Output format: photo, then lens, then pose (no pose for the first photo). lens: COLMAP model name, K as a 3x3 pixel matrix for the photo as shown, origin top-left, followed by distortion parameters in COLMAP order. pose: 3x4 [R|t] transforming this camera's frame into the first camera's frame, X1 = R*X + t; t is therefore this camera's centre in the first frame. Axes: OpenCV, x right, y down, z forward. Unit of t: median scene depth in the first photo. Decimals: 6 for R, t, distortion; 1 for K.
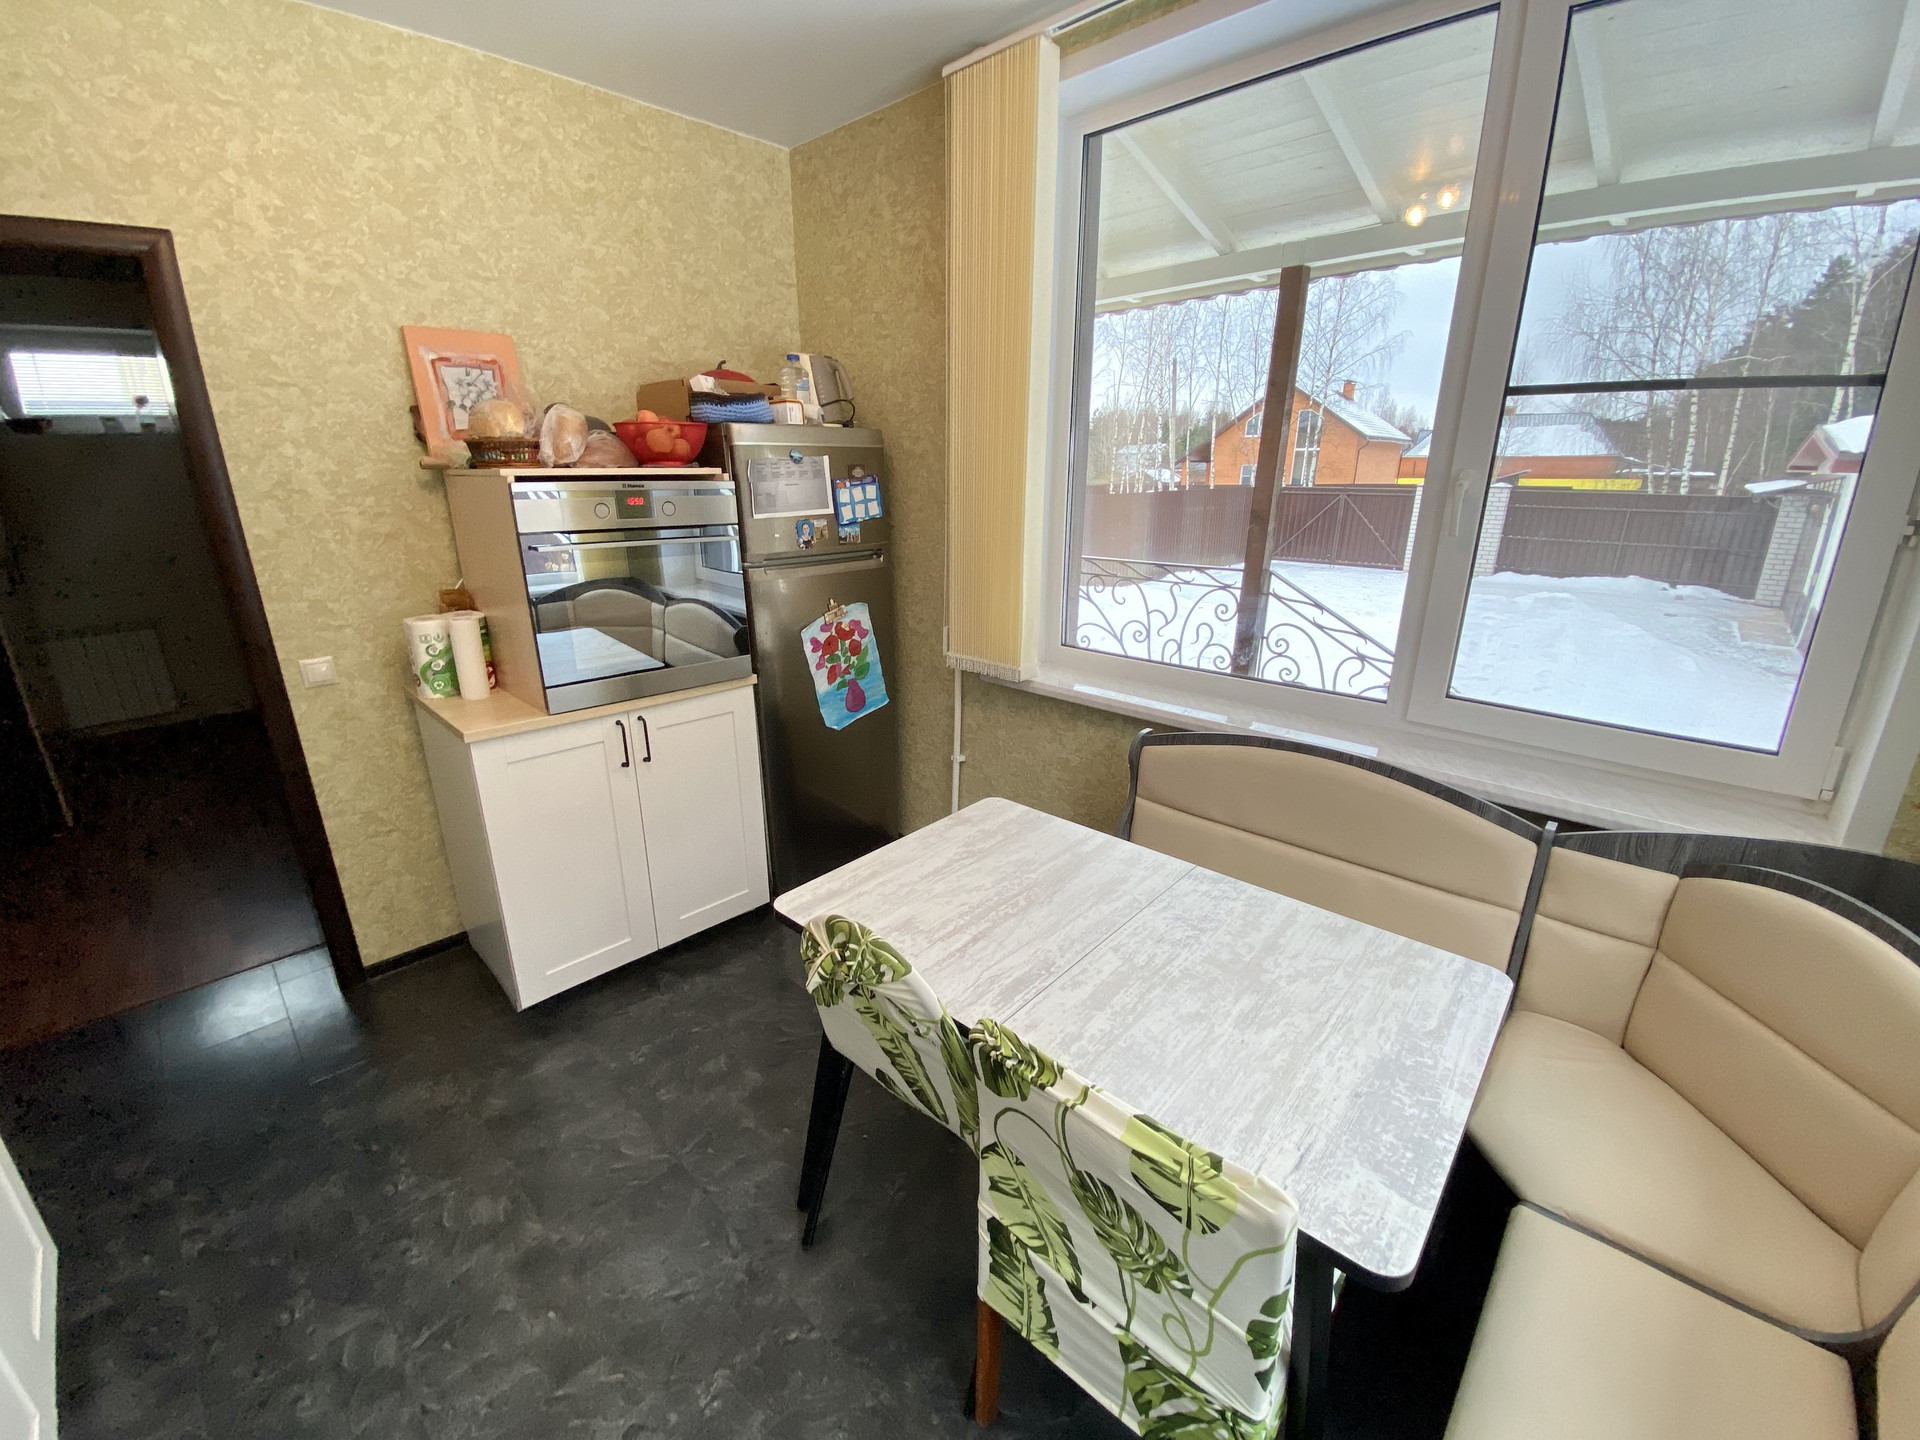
lens RADIAL K [[767.9, 0, 960.0], [0, 767.9, 720.0], [0, 0, 1]] dist [0.019653, -0.020414]
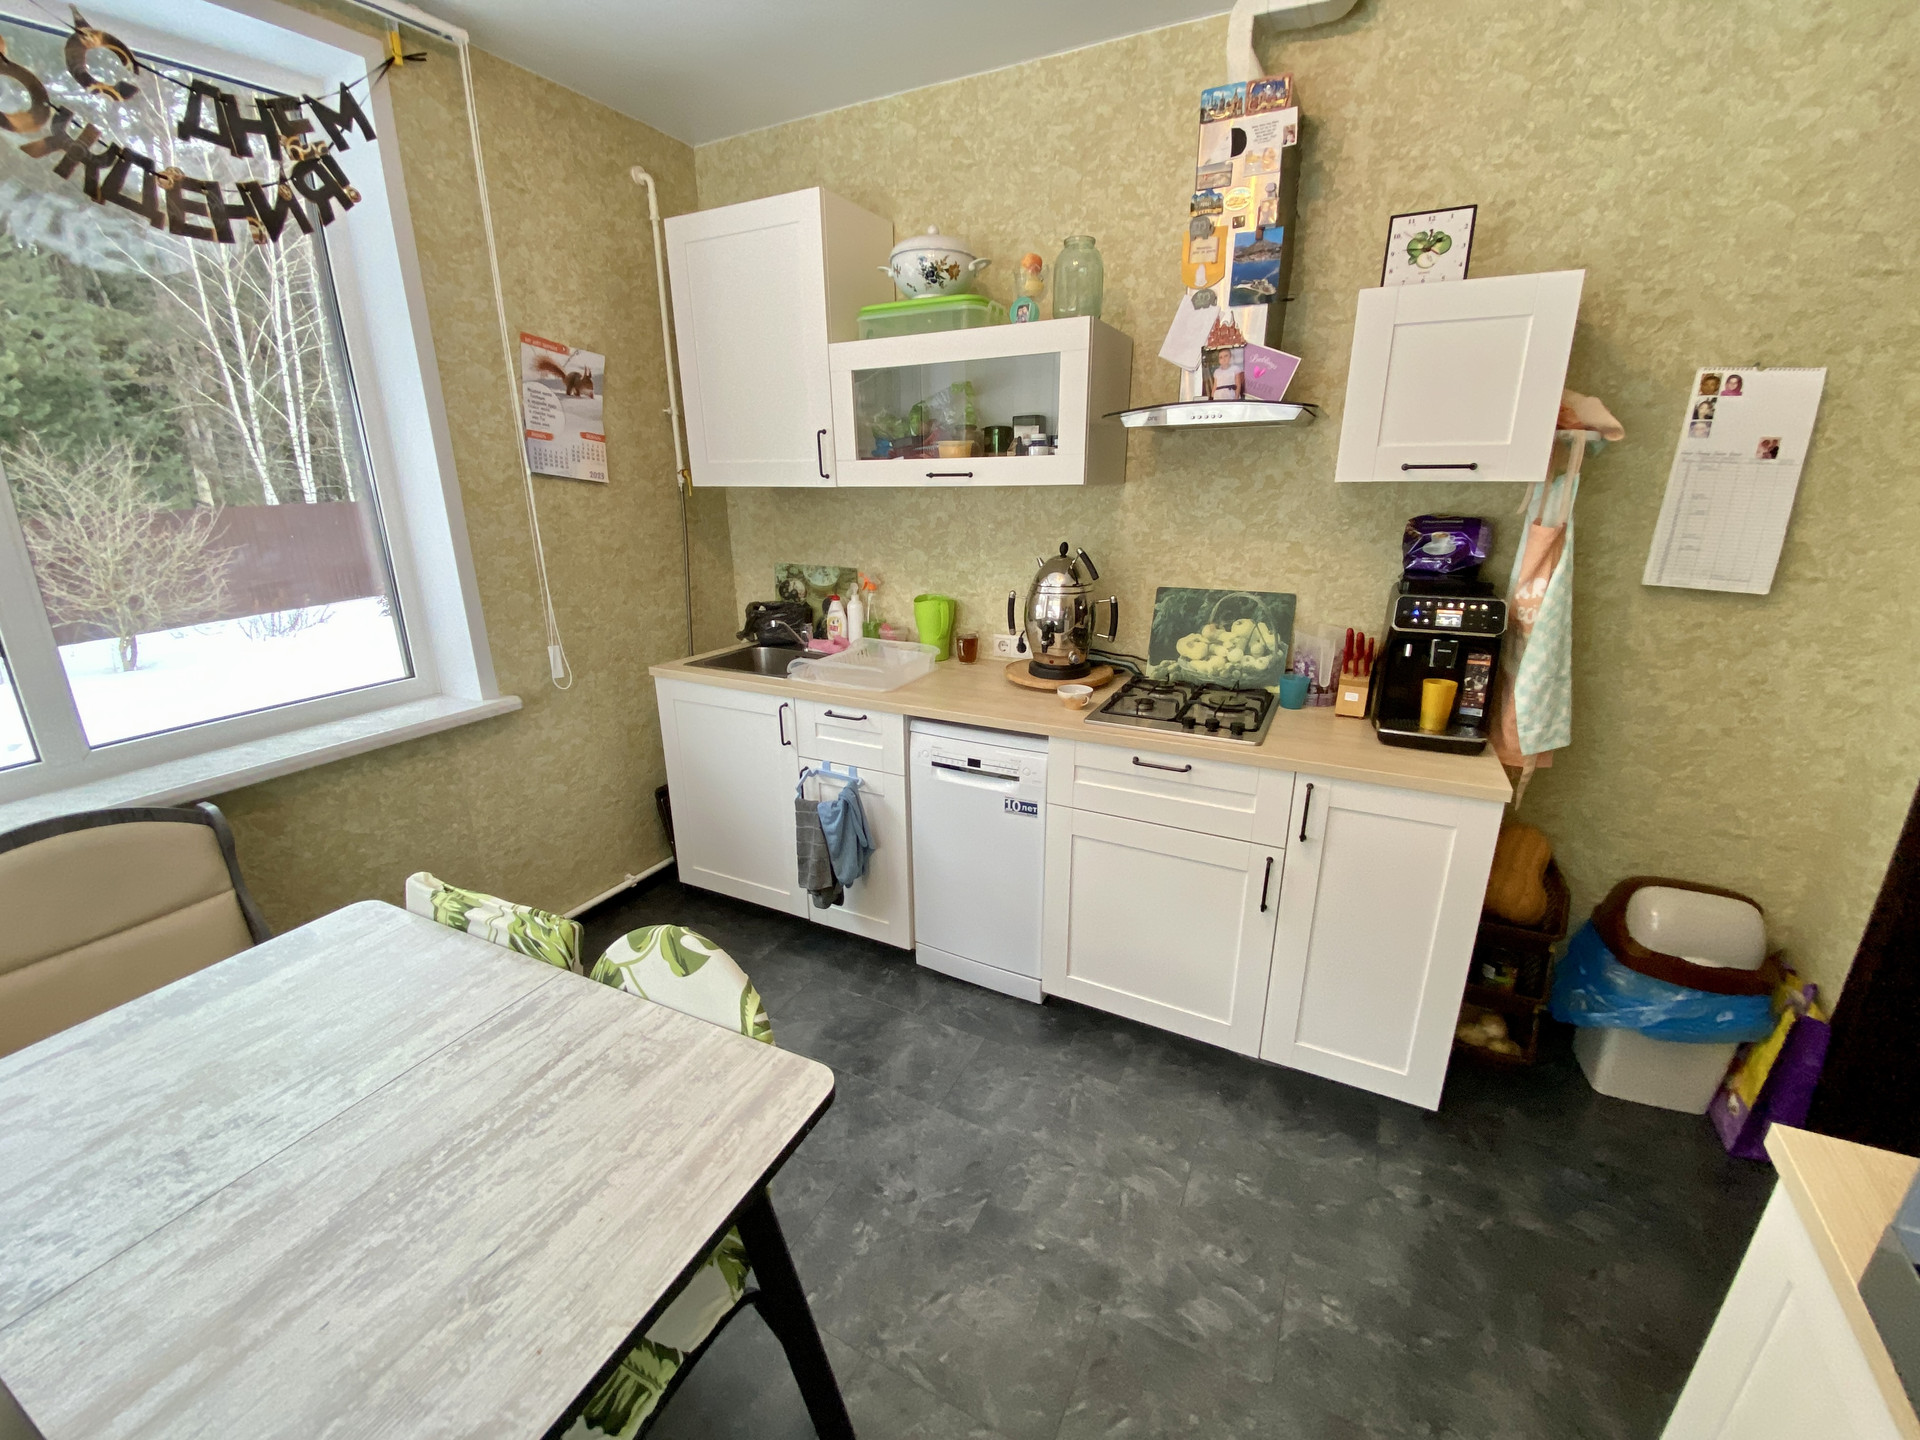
lens RADIAL K [[767.9, 0, 960.0], [0, 767.9, 720.0], [0, 0, 1]] dist [0.019653, -0.020414]
pose [[-0.957609, 0.088065, -0.274280, -0.186795], [-0.084544, 0.824282, 0.559831, -0.446460], [0.275386, 0.559288, -0.781895, 1.405386]]
